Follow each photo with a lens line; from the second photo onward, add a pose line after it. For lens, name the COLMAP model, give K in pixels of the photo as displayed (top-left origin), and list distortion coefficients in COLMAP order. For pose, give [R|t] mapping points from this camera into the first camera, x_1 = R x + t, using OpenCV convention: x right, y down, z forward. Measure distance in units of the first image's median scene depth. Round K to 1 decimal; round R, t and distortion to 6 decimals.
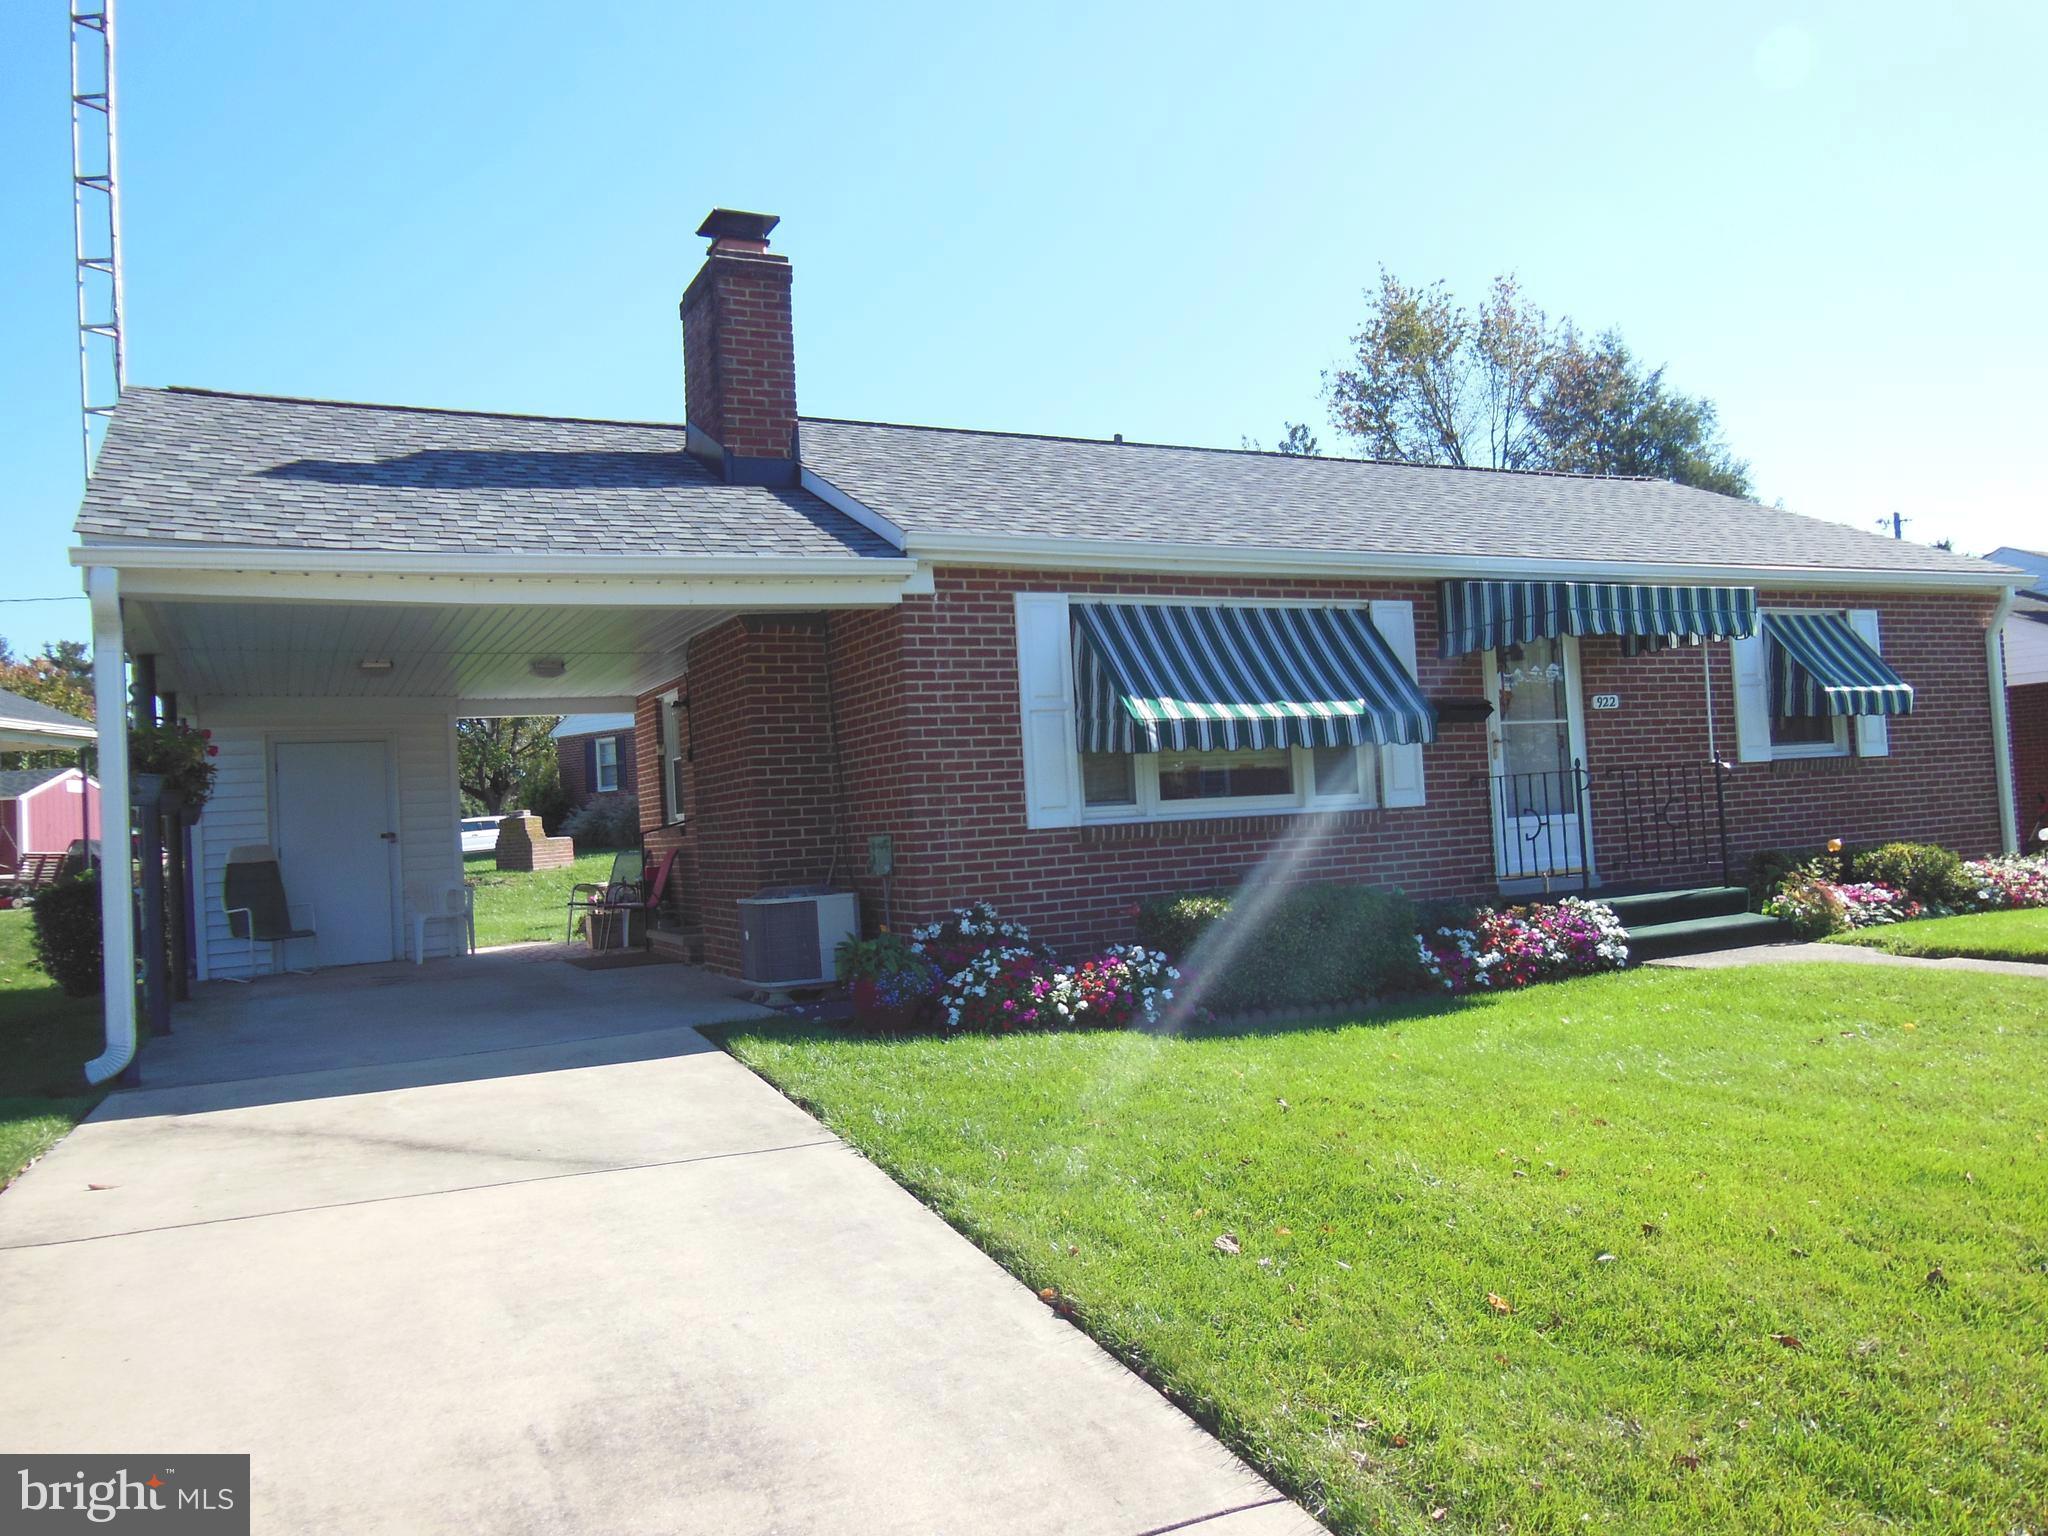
lens RADIAL K [[1521.2, 0, 1014.7], [0, 1521.2, 777.5], [0, 0, 1]] dist [-0.034119, 0.090917]
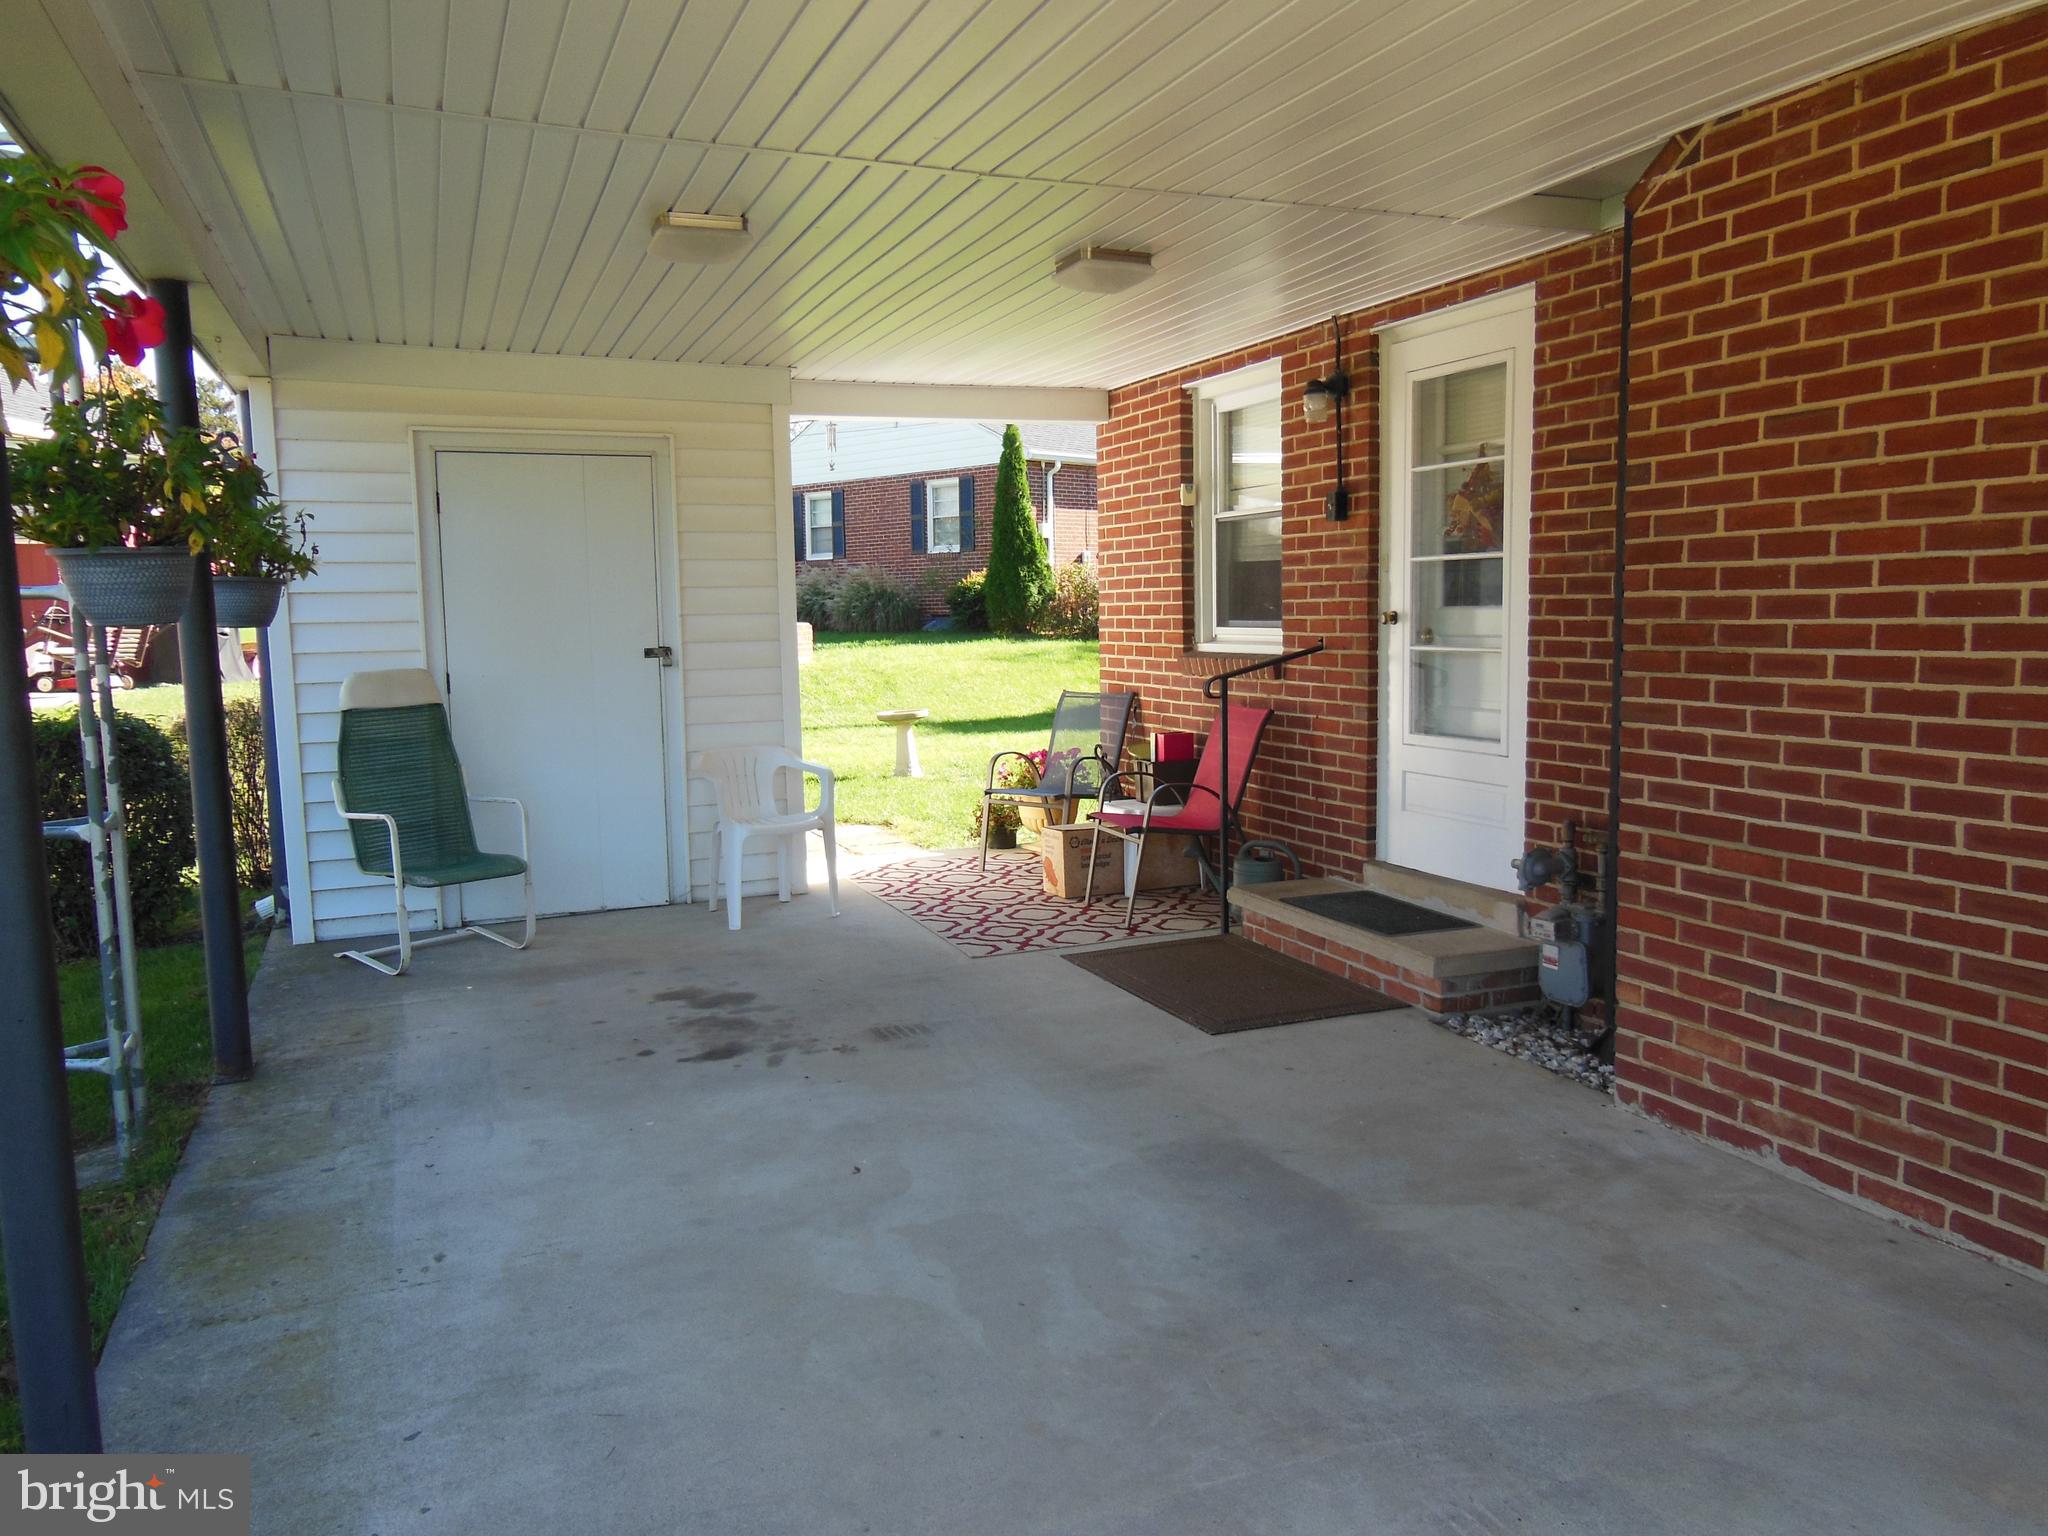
lens RADIAL K [[1521.2, 0, 1014.7], [0, 1521.2, 777.5], [0, 0, 1]] dist [-0.034119, 0.090917]
pose [[0.996323, 0.046735, -0.071806, -0.260382], [-0.035741, 0.988429, 0.147411, 0.001823], [0.077864, -0.144302, 0.986465, 0.516764]]
